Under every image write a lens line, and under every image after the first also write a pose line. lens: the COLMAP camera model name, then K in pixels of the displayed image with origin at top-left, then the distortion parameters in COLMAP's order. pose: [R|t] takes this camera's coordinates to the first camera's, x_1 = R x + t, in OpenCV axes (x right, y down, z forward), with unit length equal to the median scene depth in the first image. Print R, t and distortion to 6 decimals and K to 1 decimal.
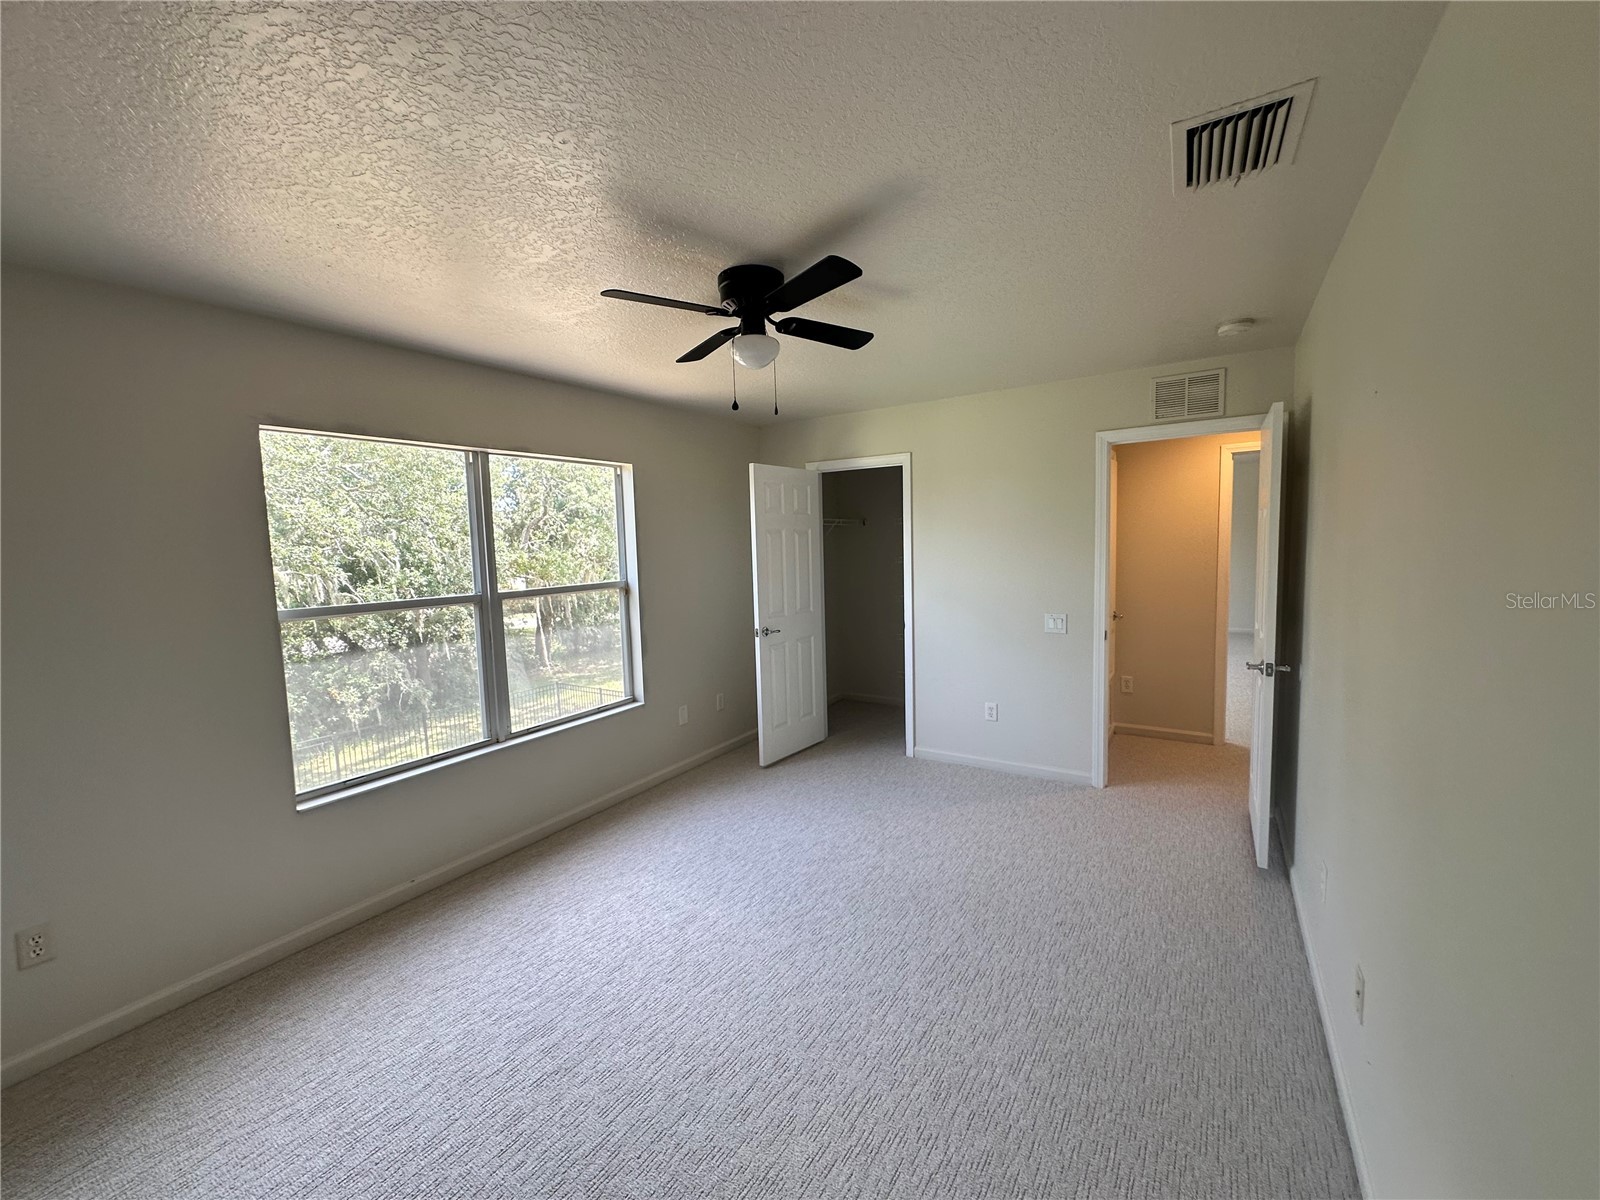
lens RADIAL K [[647.9, 0, 794.8], [0, 647.9, 592.8], [0, 0, 1]] dist [0.029594, -0.000022]
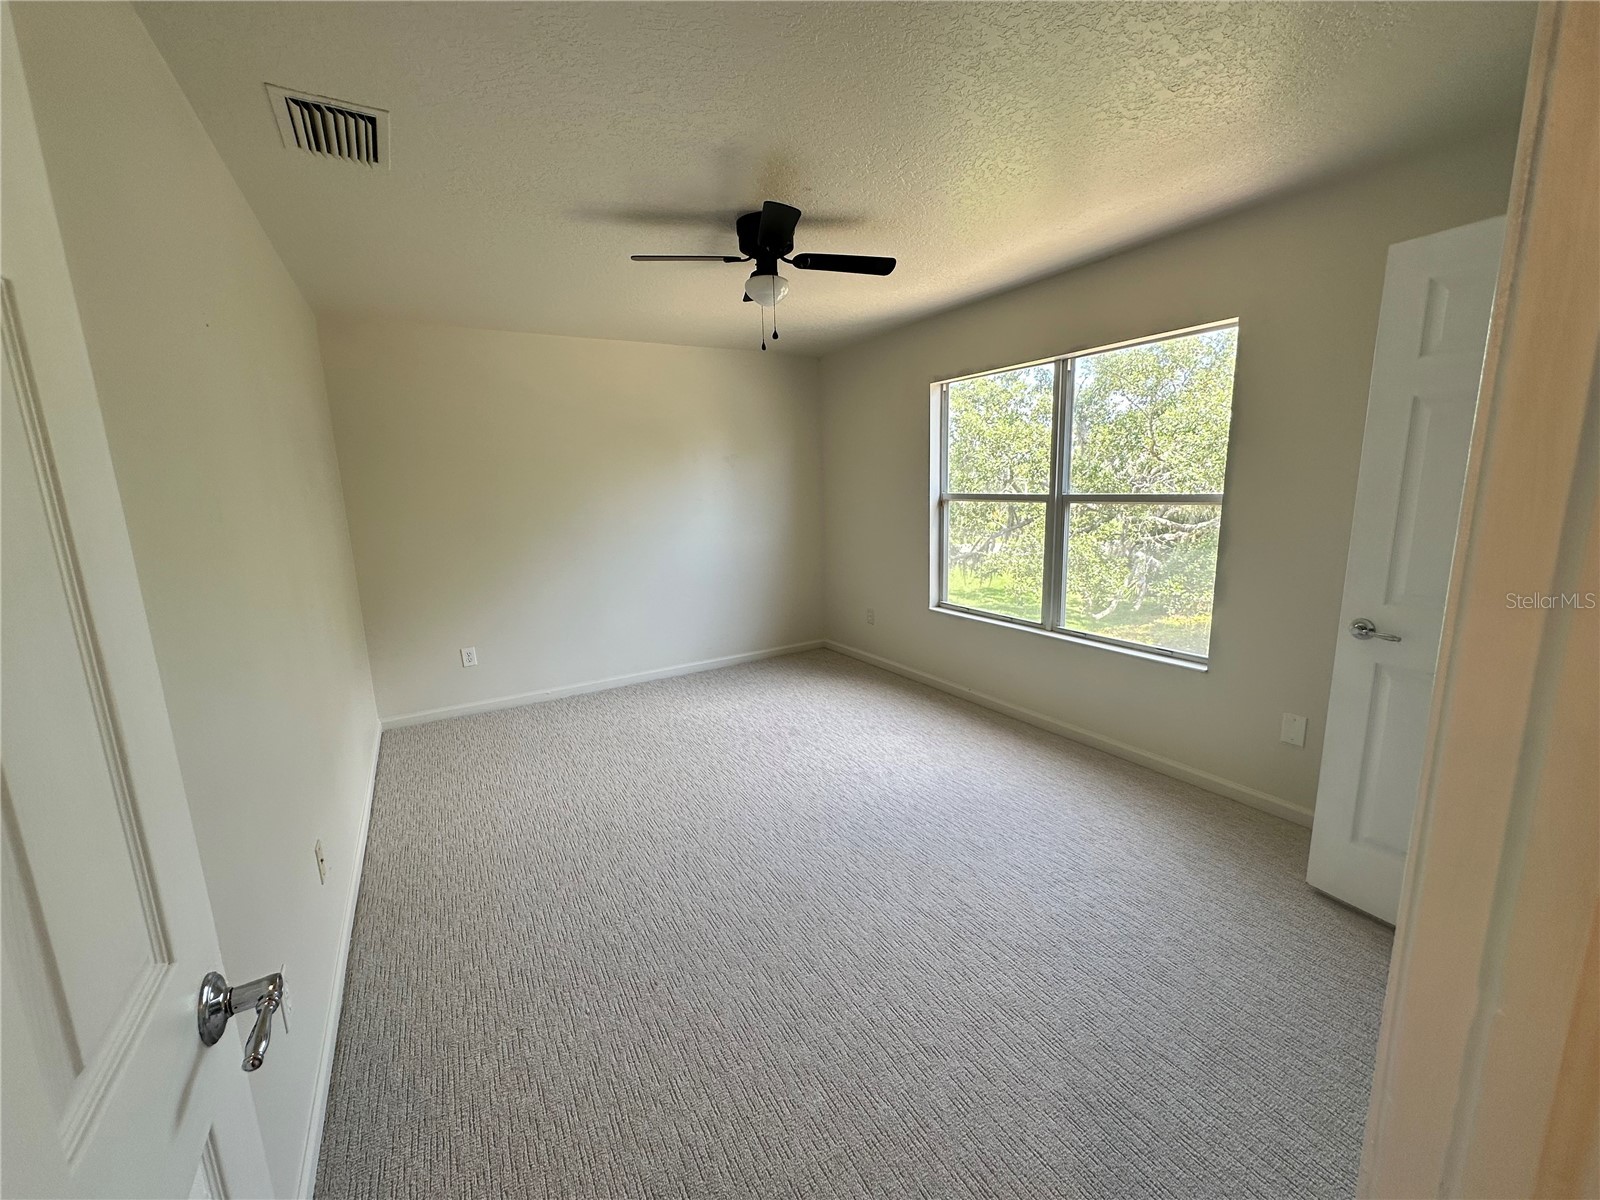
lens RADIAL K [[647.9, 0, 803.8], [0, 647.9, 595.4], [0, 0, 1]] dist [0.029594, -0.000022]
pose [[-0.444447, 0.205269, -0.871970, 0.687754], [-0.019810, 0.970902, 0.238655, -0.084919], [0.895586, 0.123343, -0.427448, 1.096196]]
